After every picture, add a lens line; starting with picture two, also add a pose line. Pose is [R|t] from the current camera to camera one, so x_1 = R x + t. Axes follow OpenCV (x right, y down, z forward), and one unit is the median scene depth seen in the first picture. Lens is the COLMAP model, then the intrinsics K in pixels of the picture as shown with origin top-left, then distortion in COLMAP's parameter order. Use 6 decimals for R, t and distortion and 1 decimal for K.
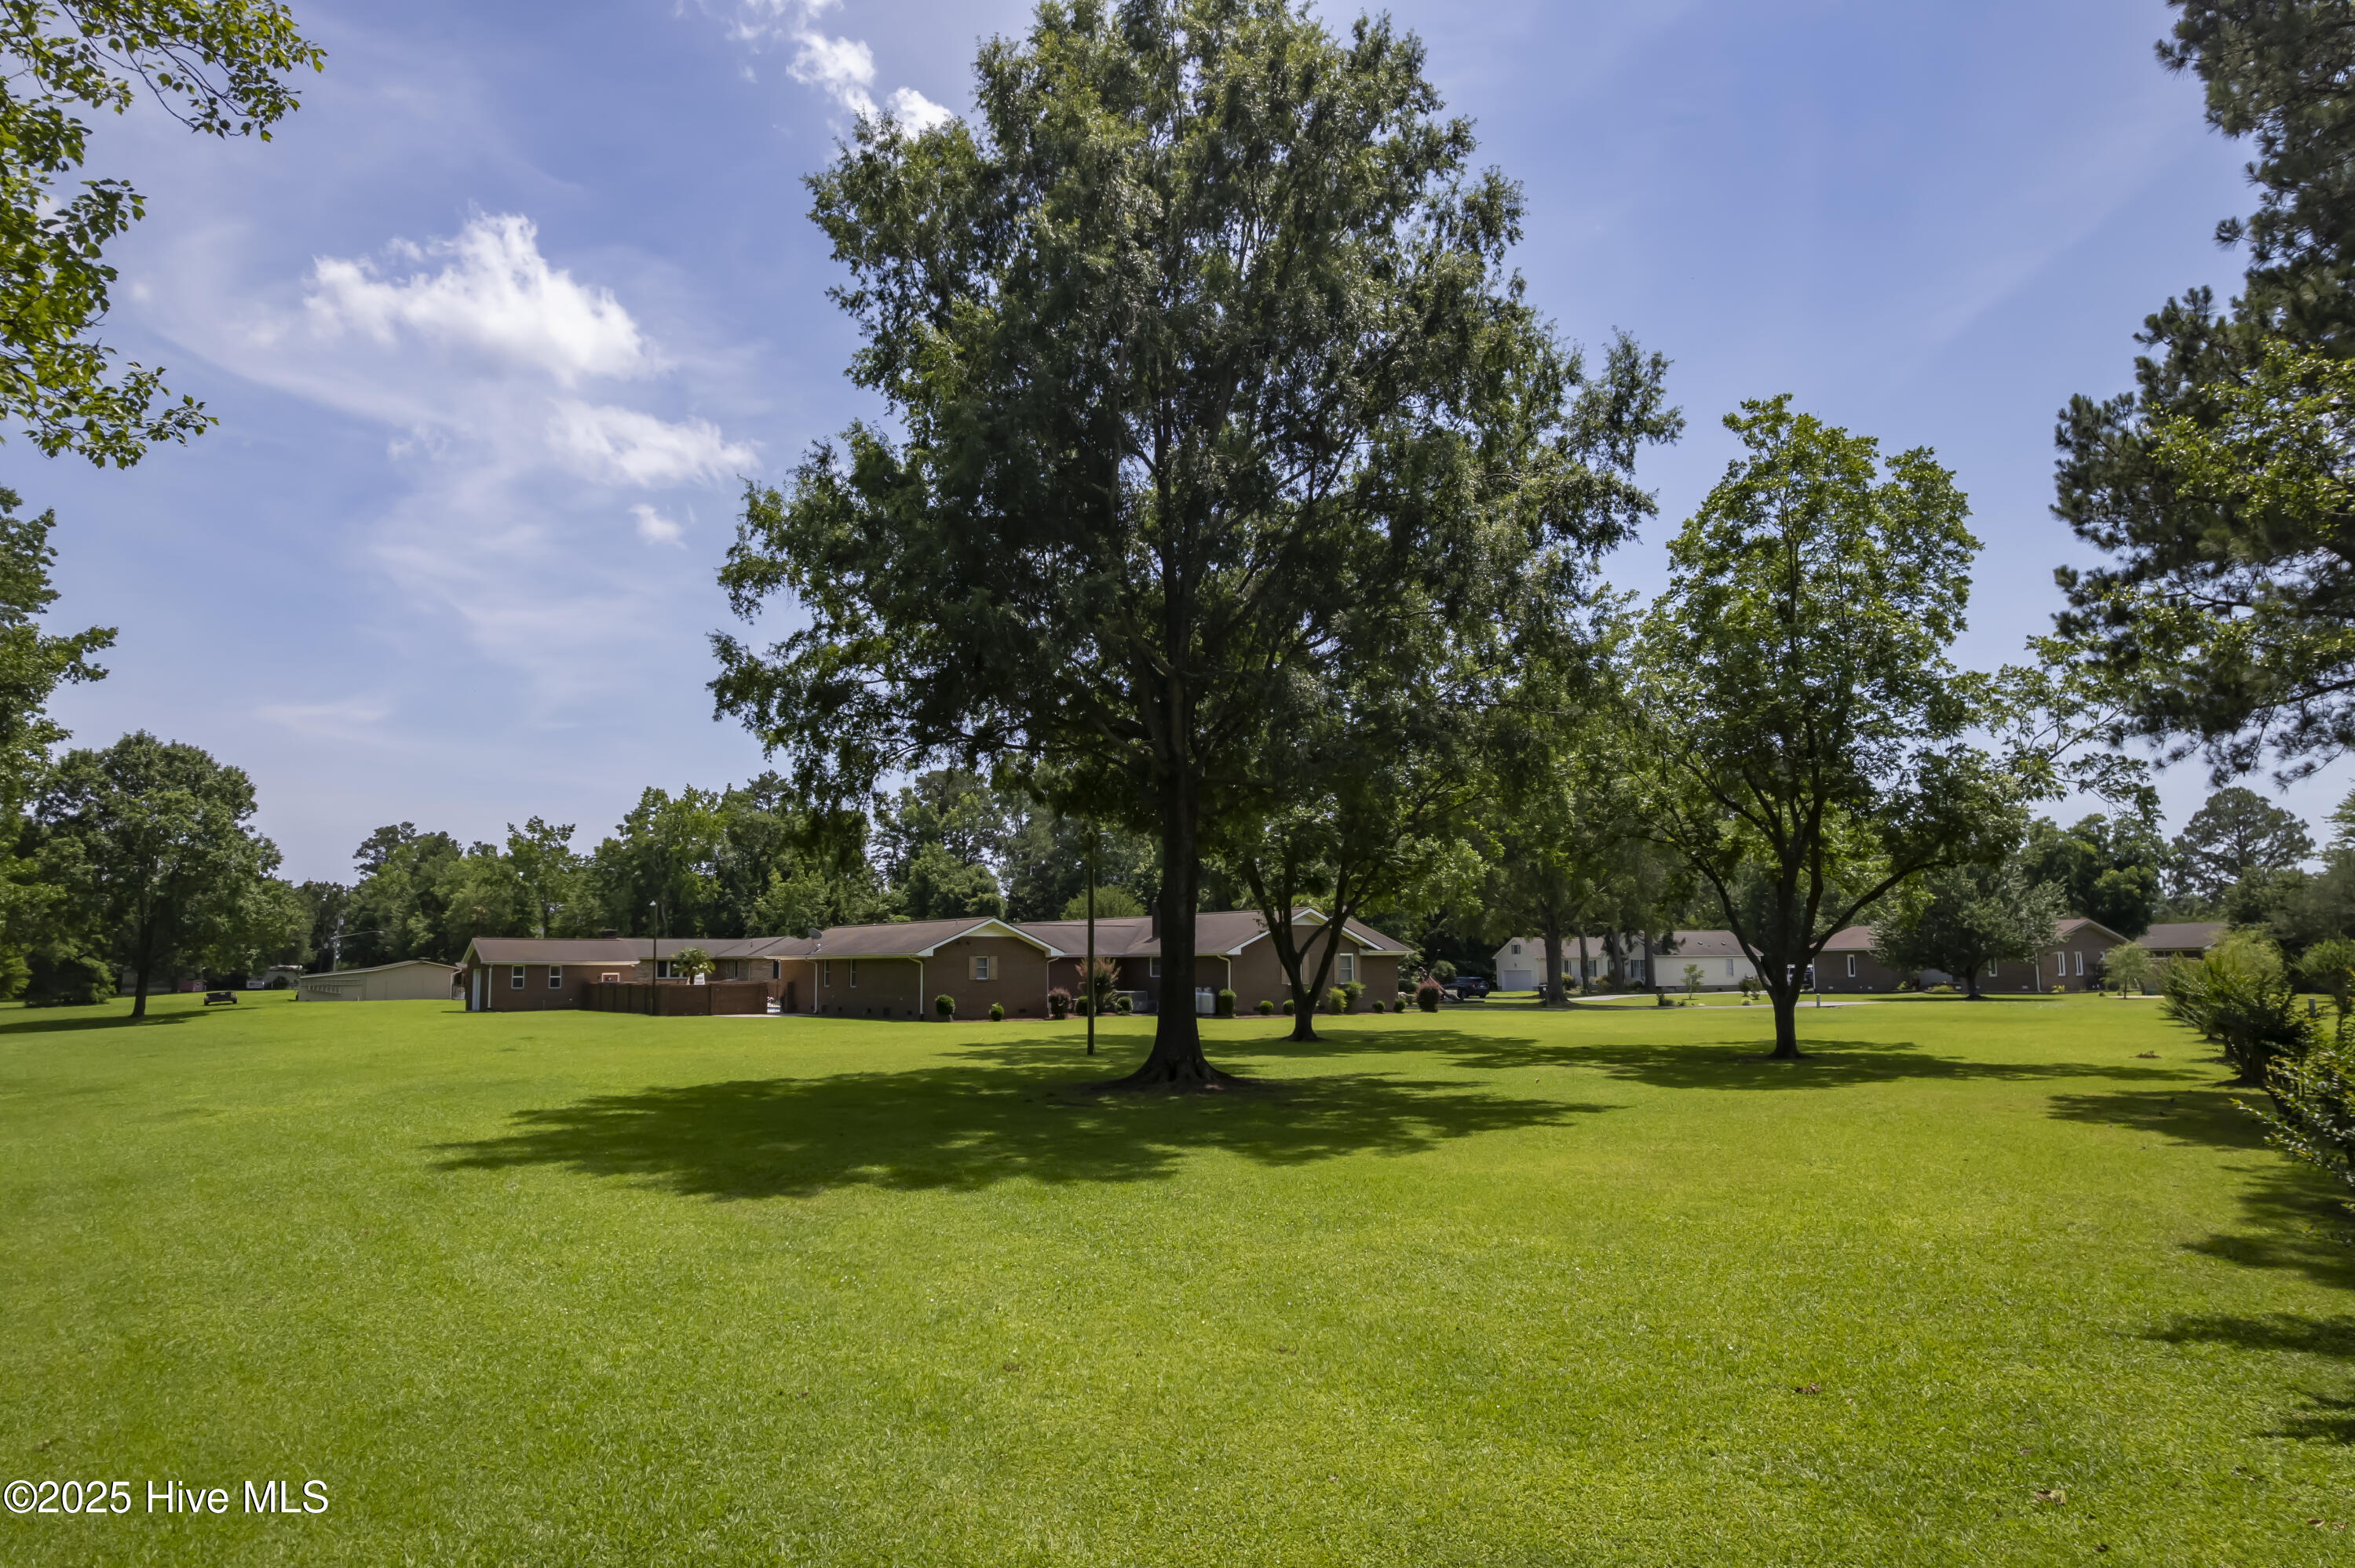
lens RADIAL K [[1479.7, 0, 1160.8], [0, 1479.7, 784.9], [0, 0, 1]] dist [-0.062485, 0.064411]
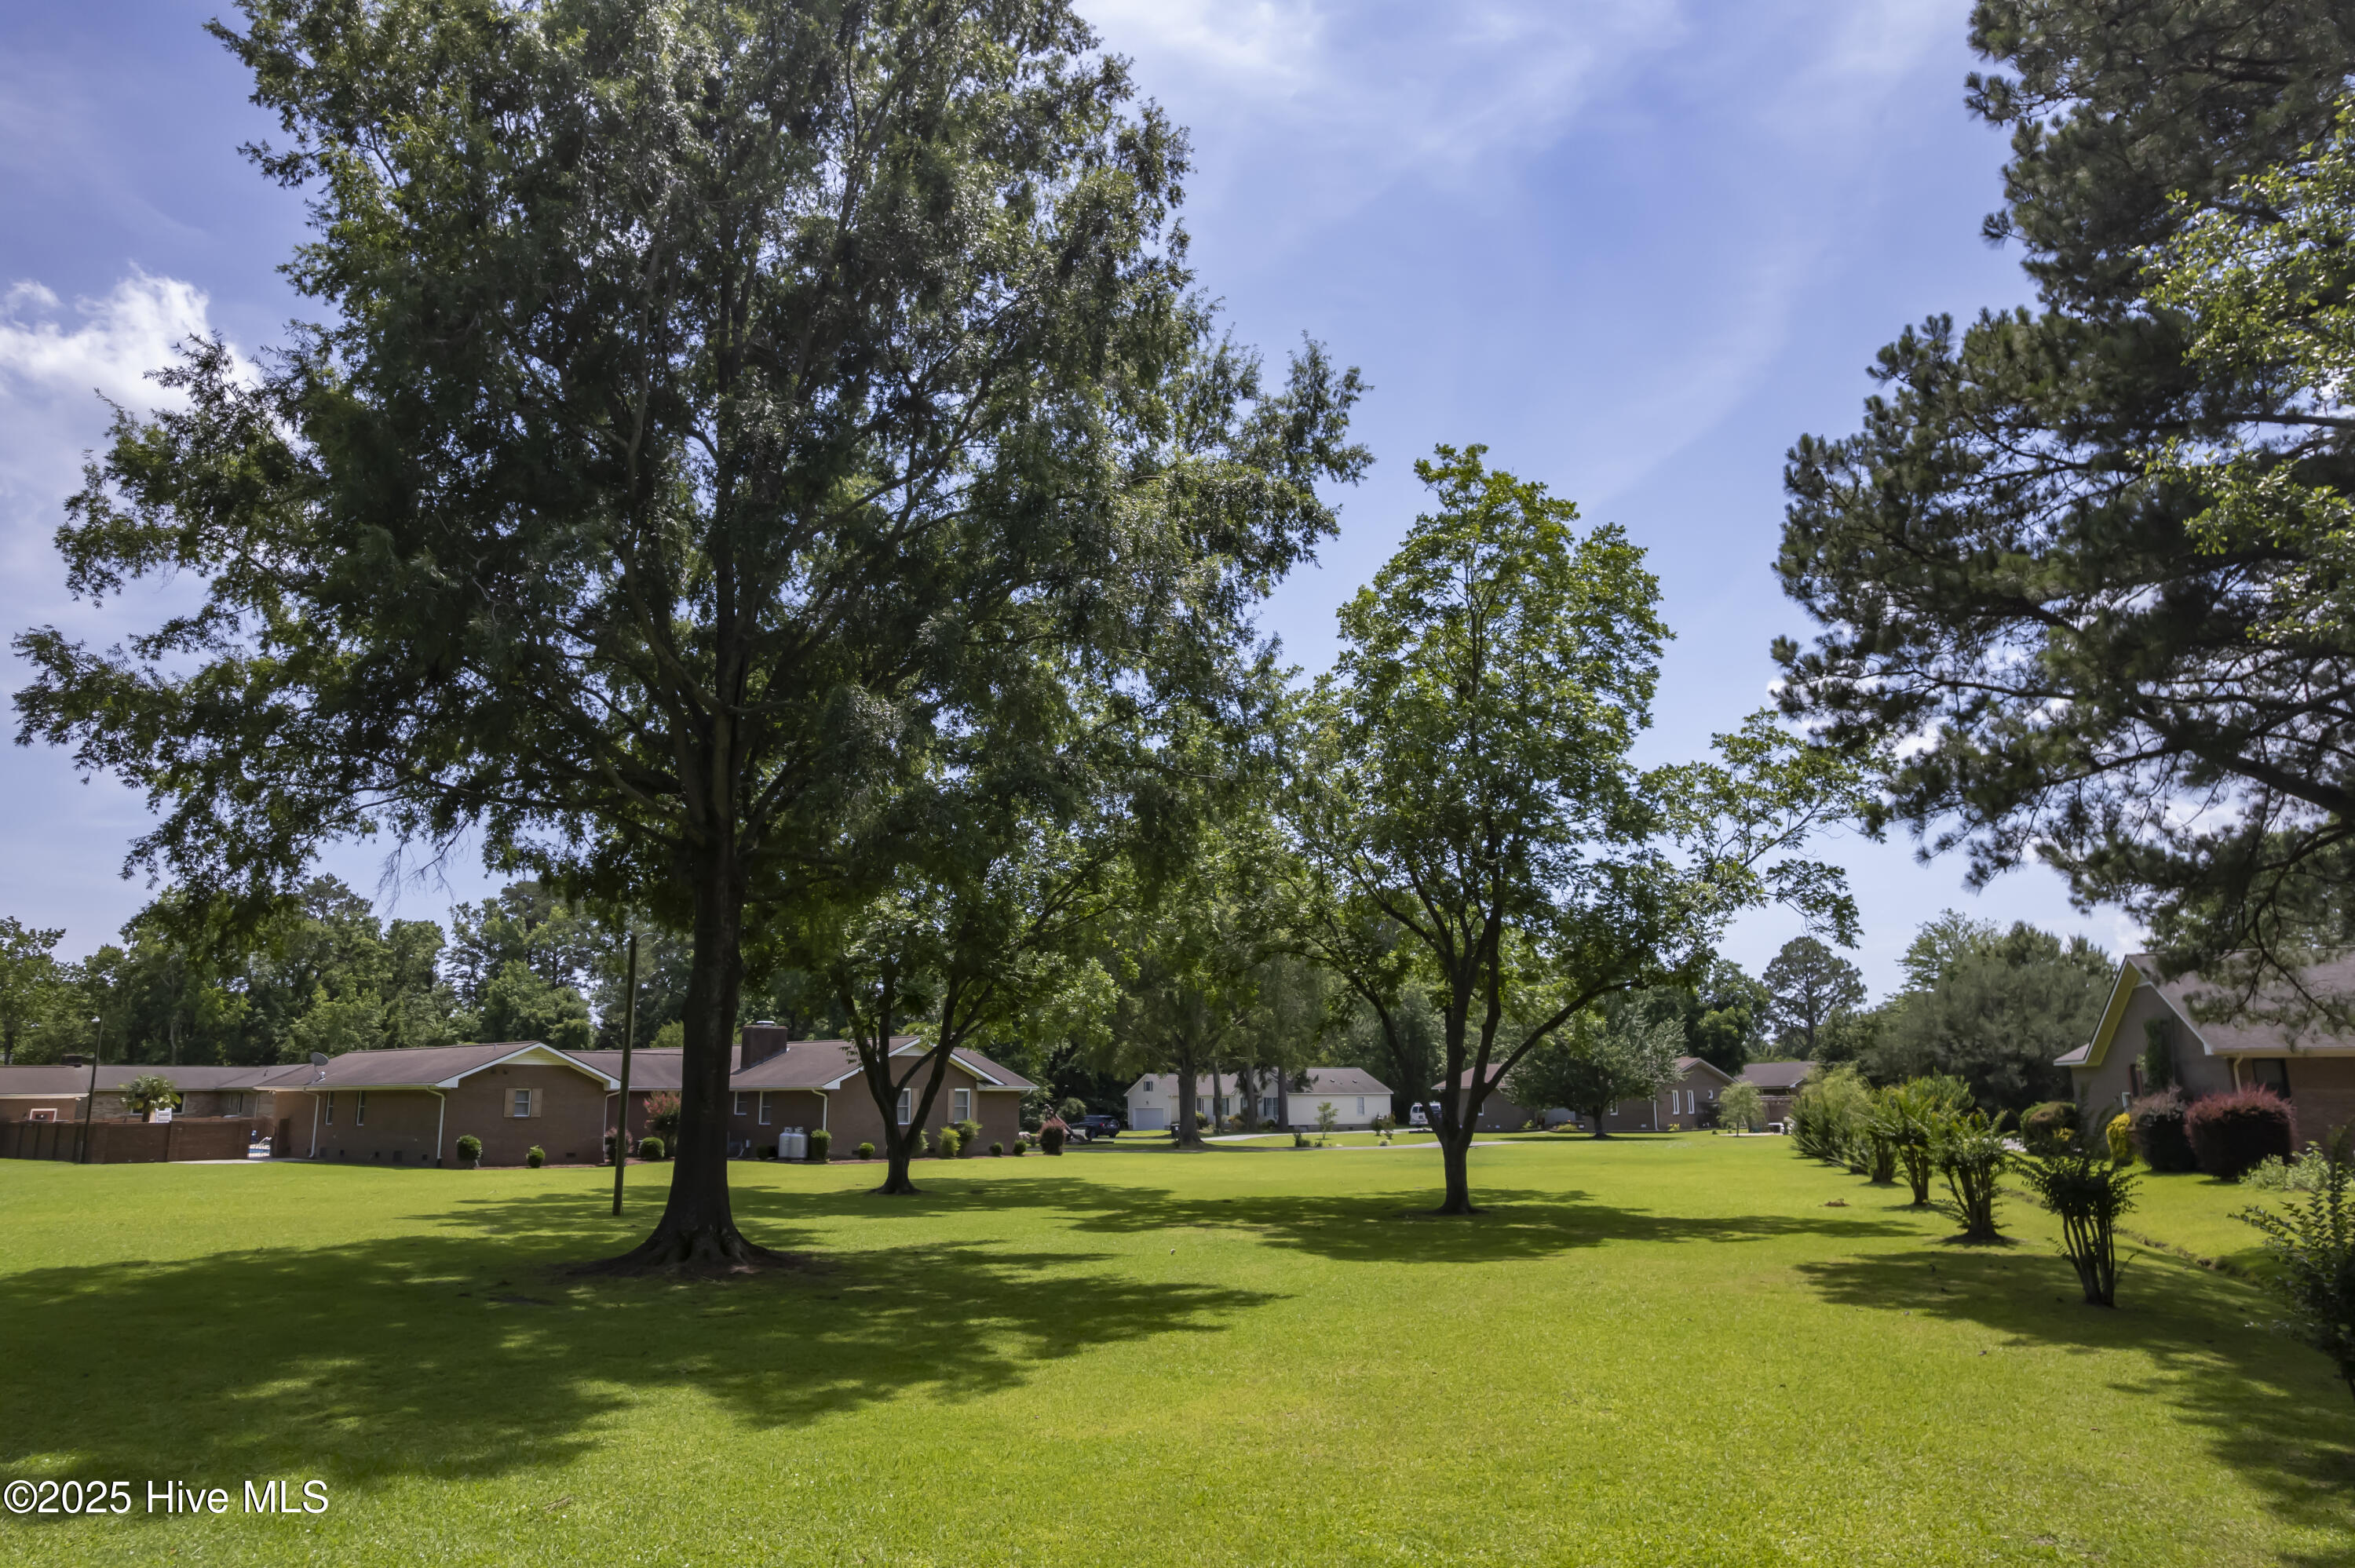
lens RADIAL K [[1509.8, 0, 1142.6], [0, 1509.8, 802.0], [0, 0, 1]] dist [-0.057471, 0.055001]
pose [[0.973323, 0.045931, 0.224793, 0.028458], [-0.028868, 0.996487, -0.078613, 0.015131], [-0.227614, 0.070026, 0.971230, 0.121568]]
